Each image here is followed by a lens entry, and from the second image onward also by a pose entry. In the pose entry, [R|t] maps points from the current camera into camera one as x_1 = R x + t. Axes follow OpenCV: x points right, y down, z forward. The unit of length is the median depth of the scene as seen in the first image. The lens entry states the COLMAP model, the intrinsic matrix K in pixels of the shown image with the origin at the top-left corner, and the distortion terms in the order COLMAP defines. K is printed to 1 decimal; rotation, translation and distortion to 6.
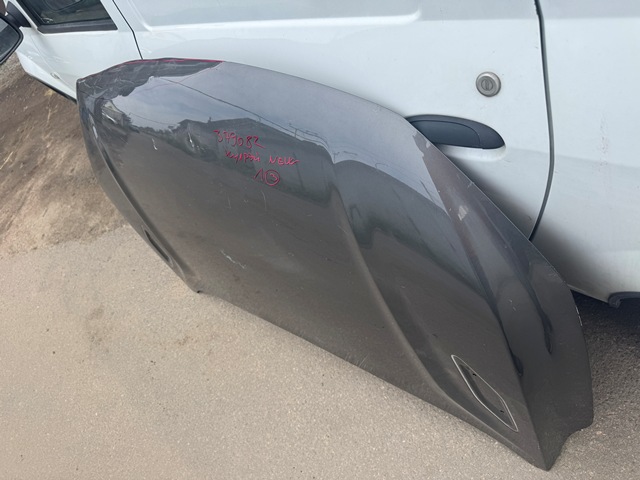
lens RADIAL K [[443.0, 0, 362.3], [0, 443.0, 239.3], [0, 0, 1]] dist [-0.005587, -0.003964]
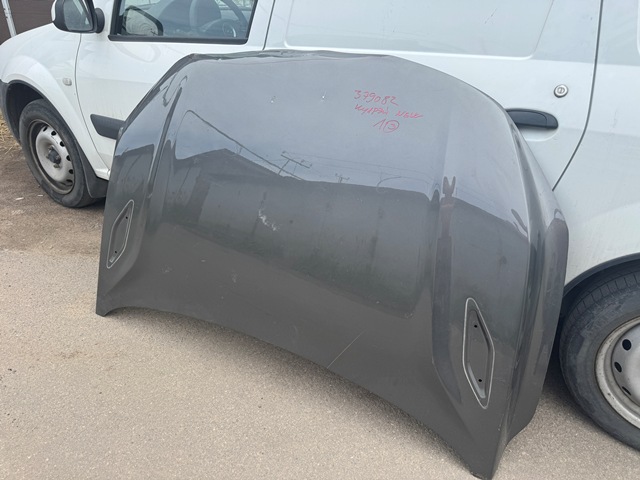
lens RADIAL K [[439.0, 0, 346.7], [0, 439.0, 275.1], [0, 0, 1]] dist [-0.000802, -0.005633]
pose [[0.875925, 0.364339, 0.316248, -0.347707], [-0.155260, 0.833514, -0.530234, 0.602147], [-0.456782, 0.415345, 0.786663, 0.075506]]
